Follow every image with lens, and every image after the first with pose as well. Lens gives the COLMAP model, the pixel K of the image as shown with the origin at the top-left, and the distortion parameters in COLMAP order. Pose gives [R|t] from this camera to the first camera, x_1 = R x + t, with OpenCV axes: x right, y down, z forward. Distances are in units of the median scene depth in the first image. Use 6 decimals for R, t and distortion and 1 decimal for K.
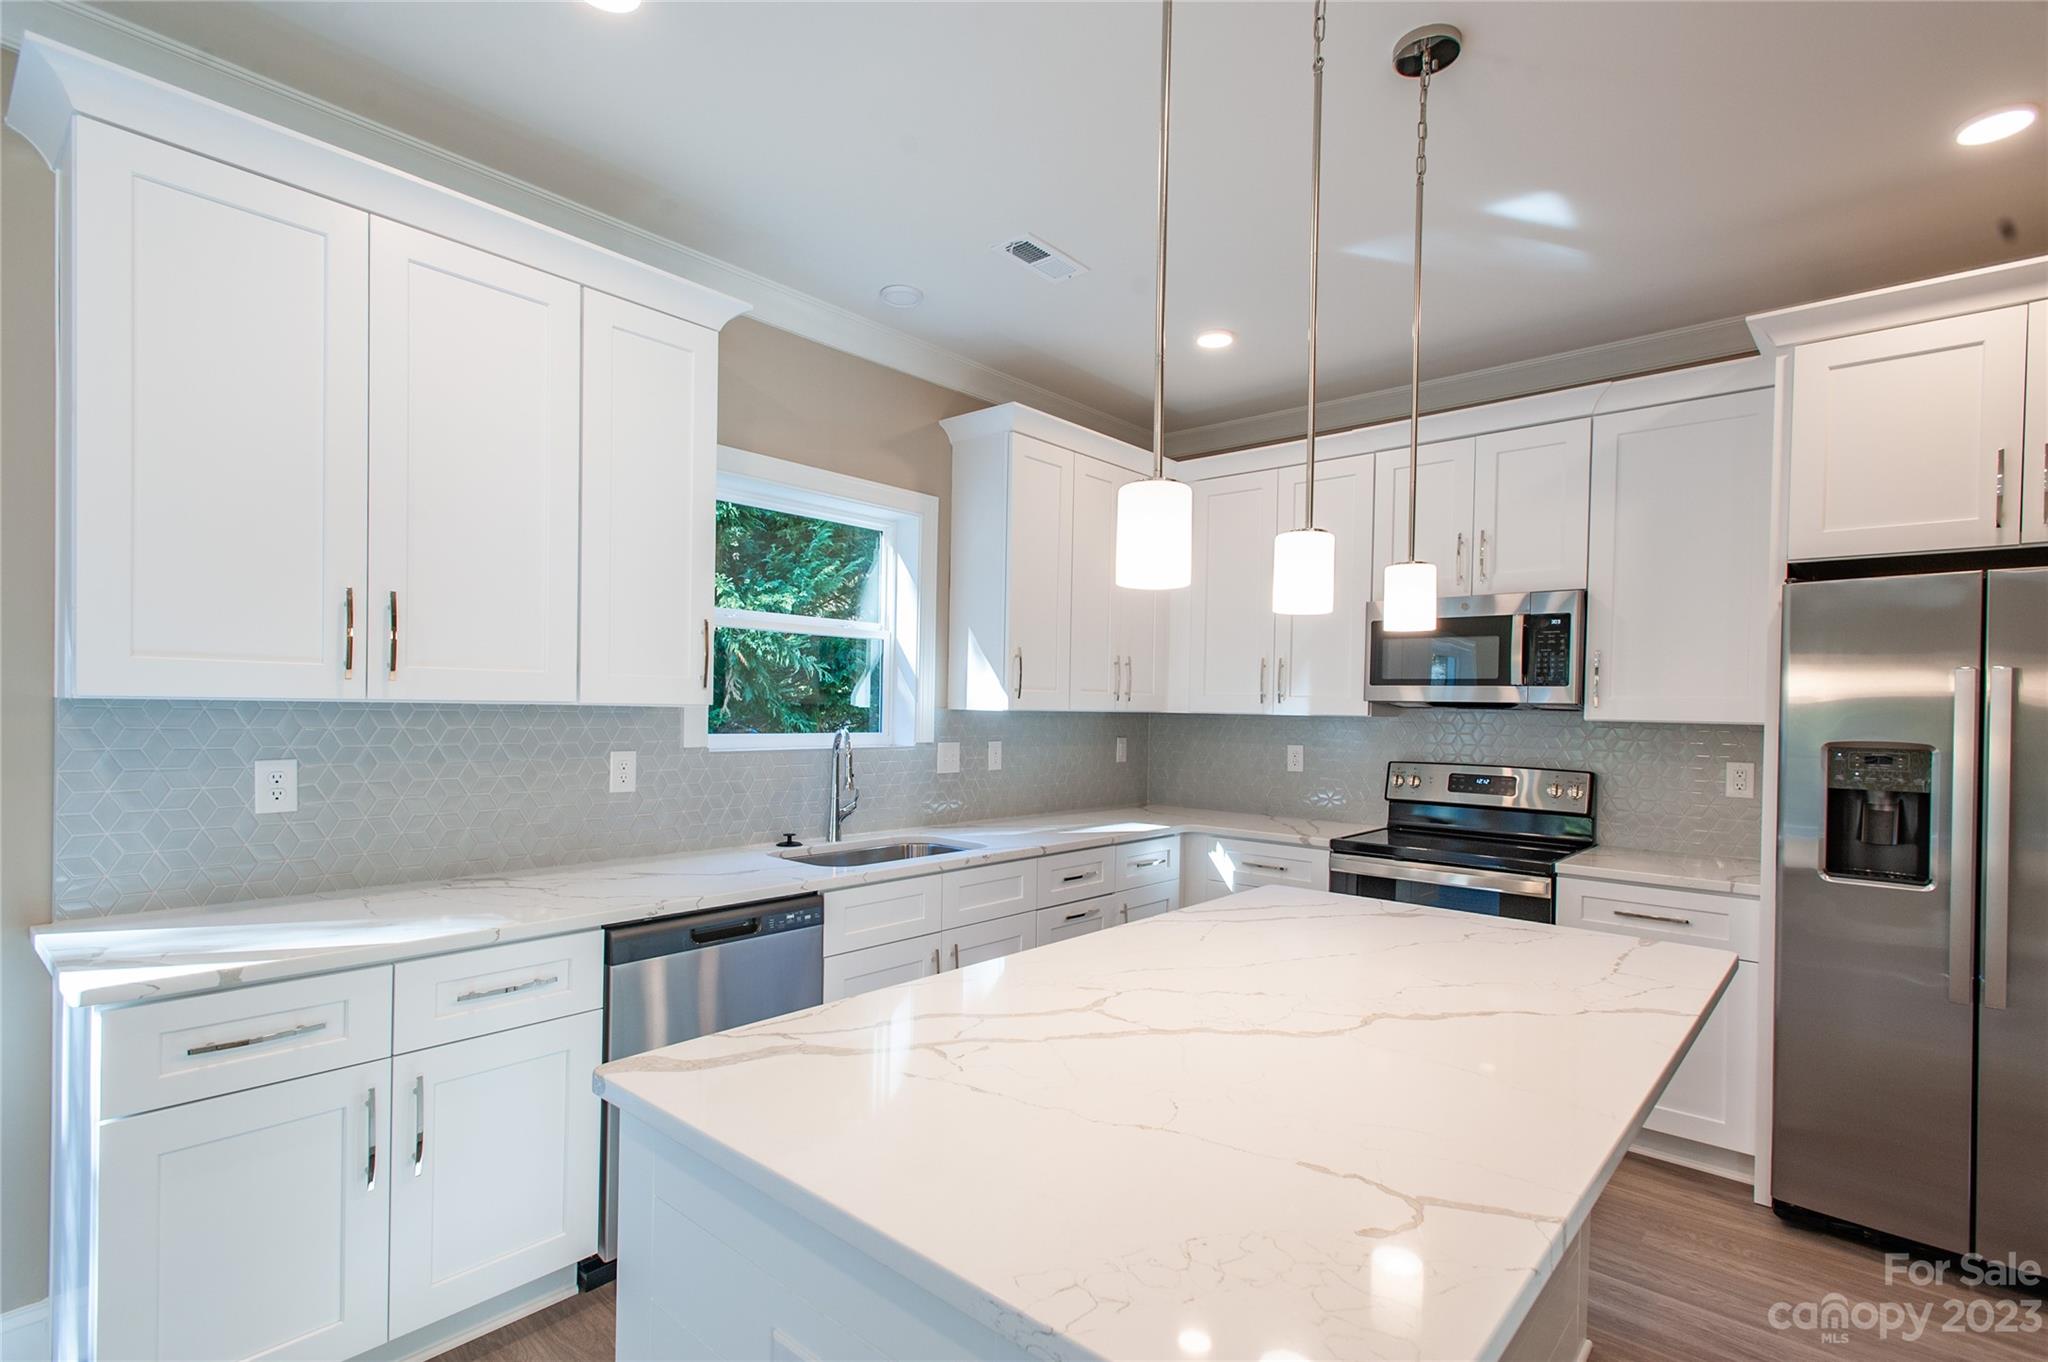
lens RADIAL K [[968.8, 0, 1023.8], [0, 968.8, 717.0], [0, 0, 1]] dist [0.019699, -0.002785]
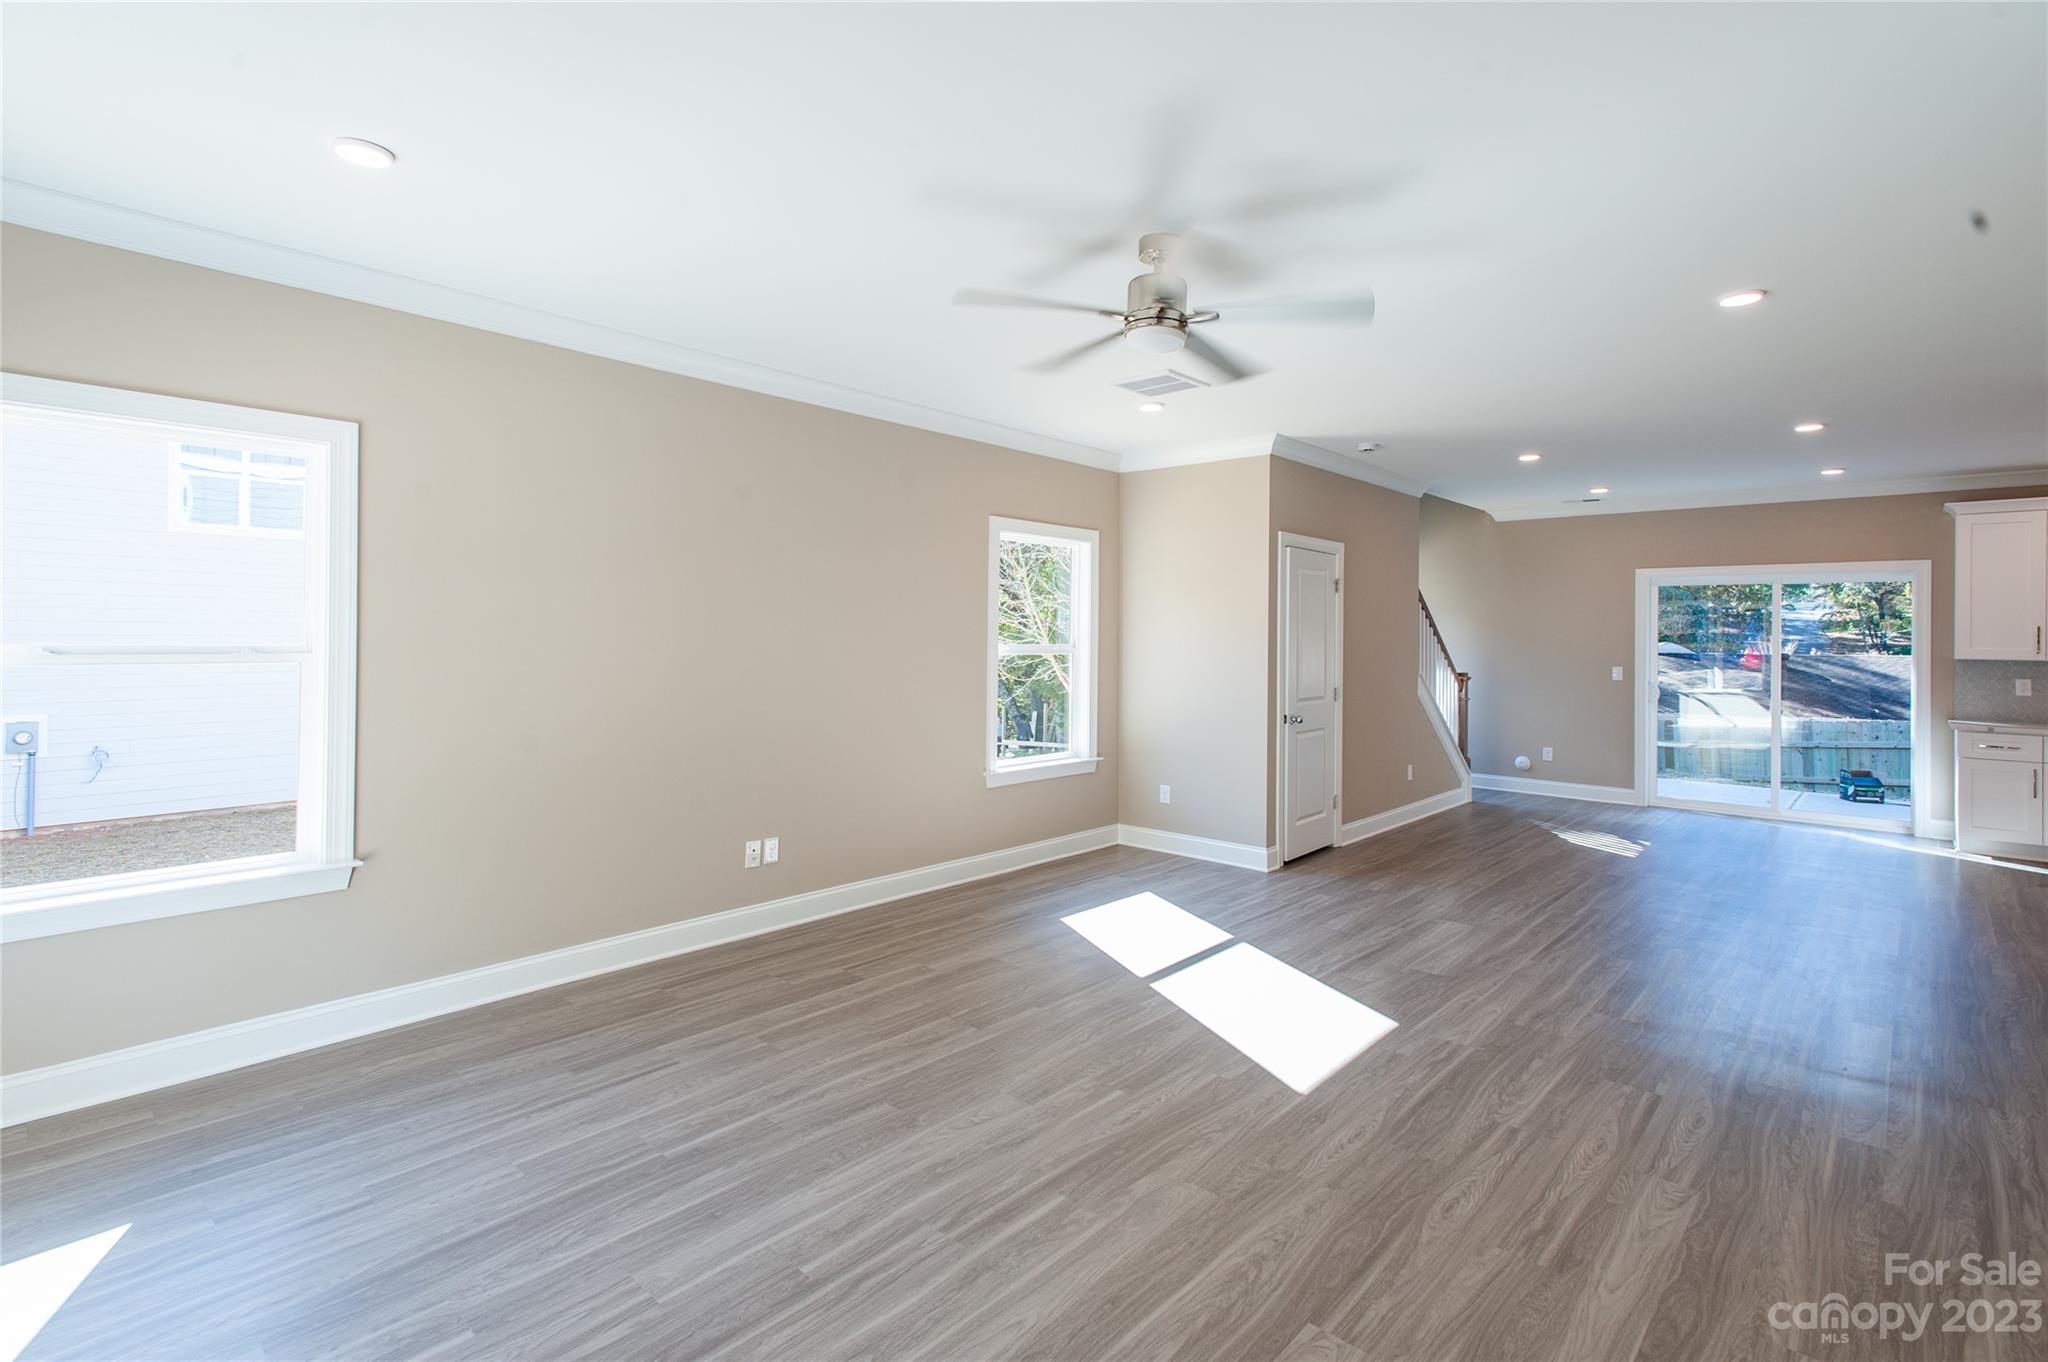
lens RADIAL K [[968.8, 0, 1036.8], [0, 968.8, 624.4], [0, 0, 1]] dist [0.019699, -0.002785]
pose [[0.004109, -0.027544, -0.999612, 1.667053], [-0.019977, 0.999419, -0.027621, 0.013040], [0.999792, 0.020083, 0.003556, -1.522301]]
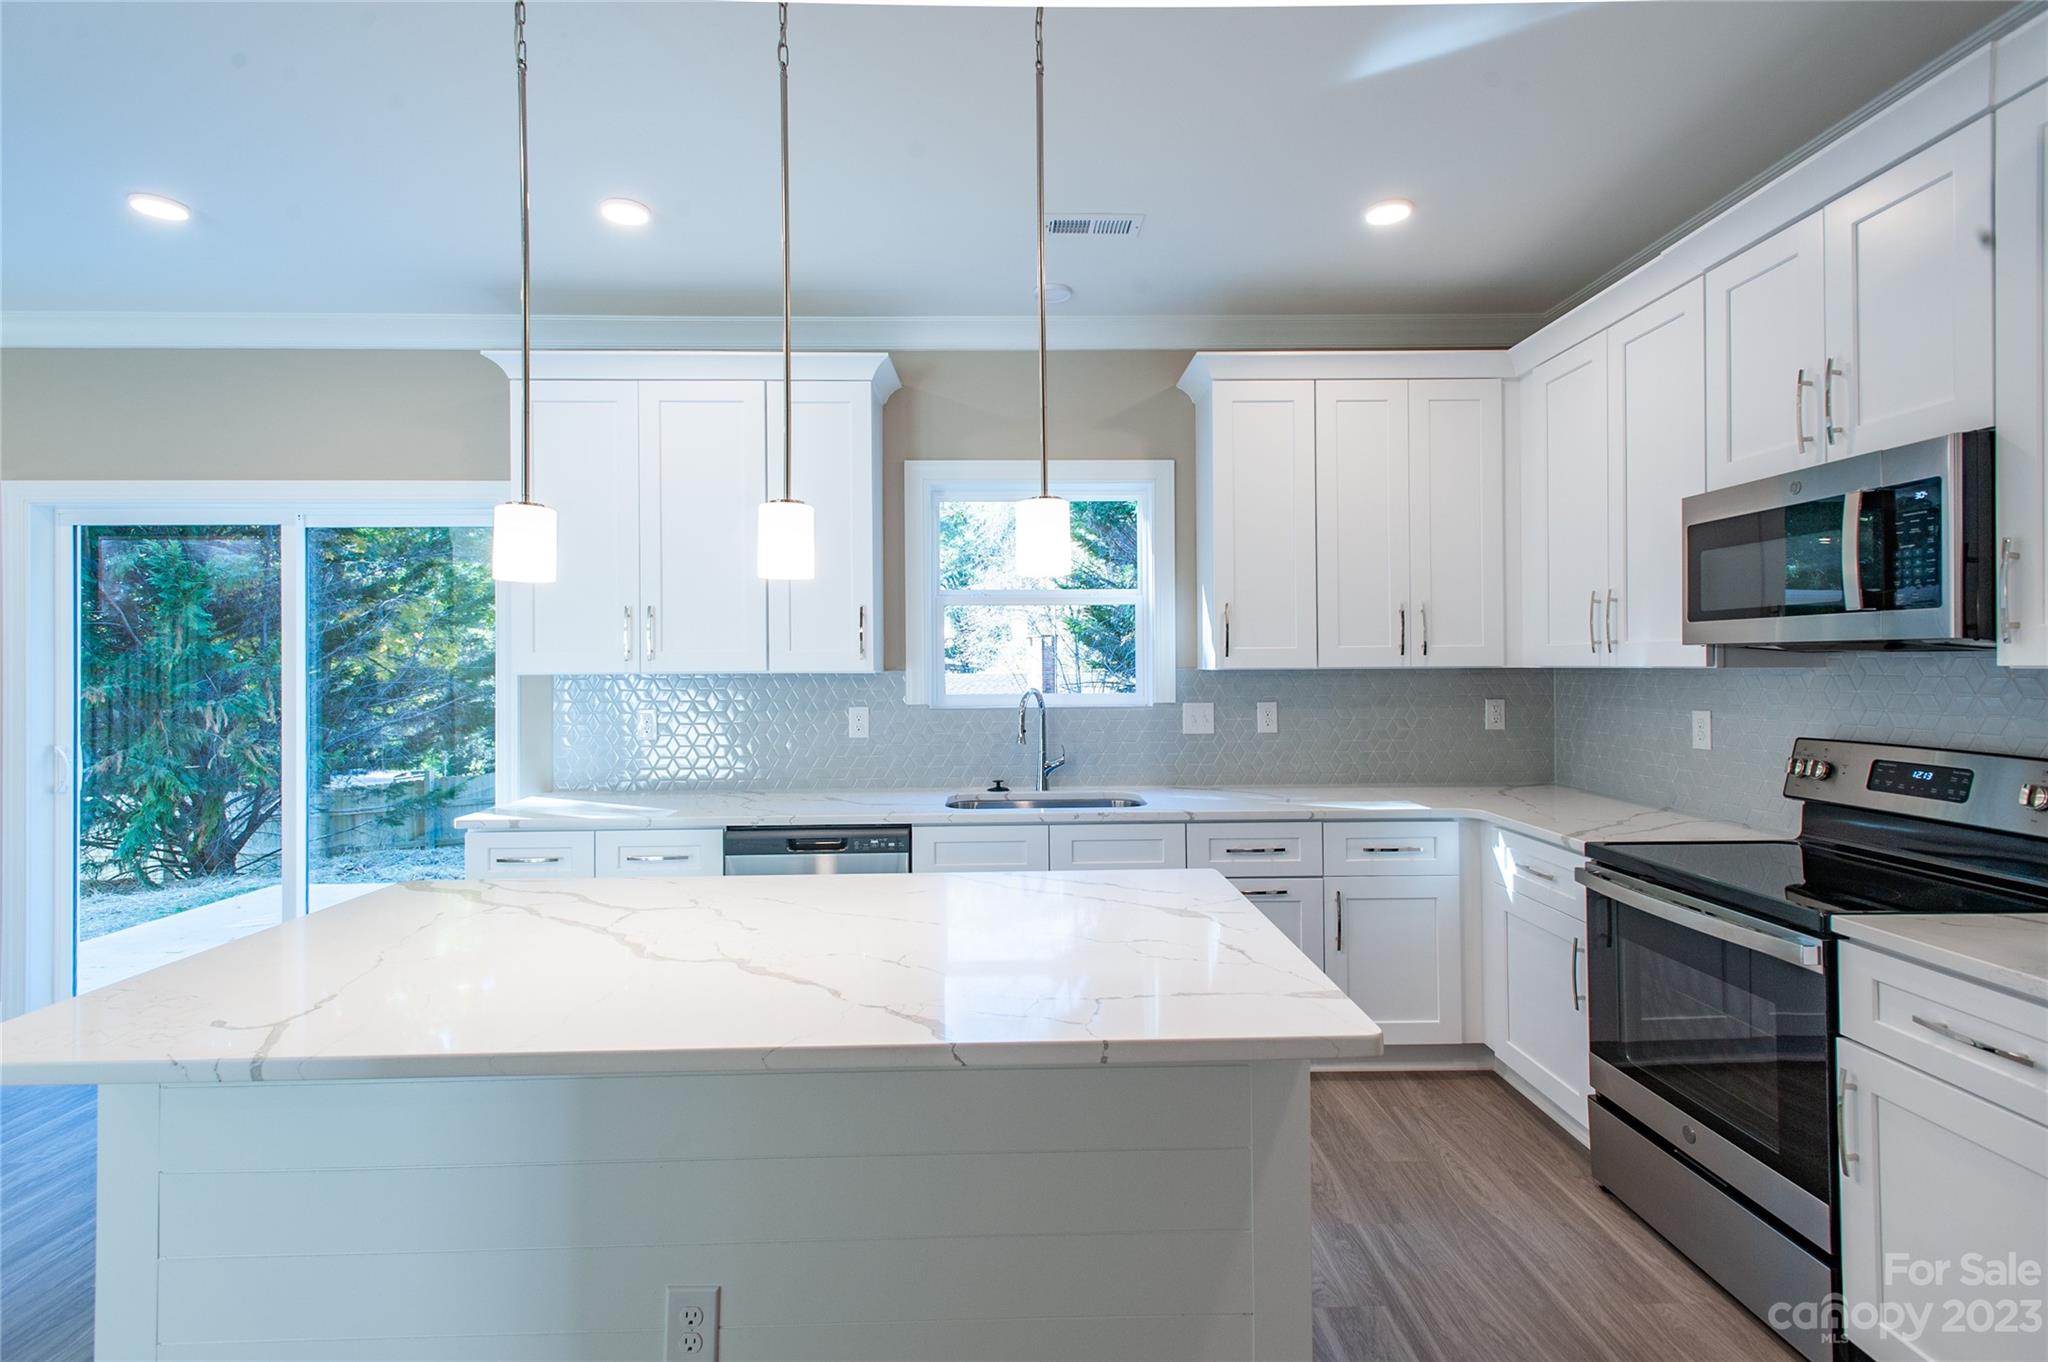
lens RADIAL K [[968.8, 0, 1027.4], [0, 968.8, 657.5], [0, 0, 1]] dist [0.019699, -0.002785]
pose [[0.677005, -0.028182, -0.735439, 0.638054], [0.012186, 0.999559, -0.027084, 0.005728], [0.735877, 0.009374, 0.677050, 0.242307]]
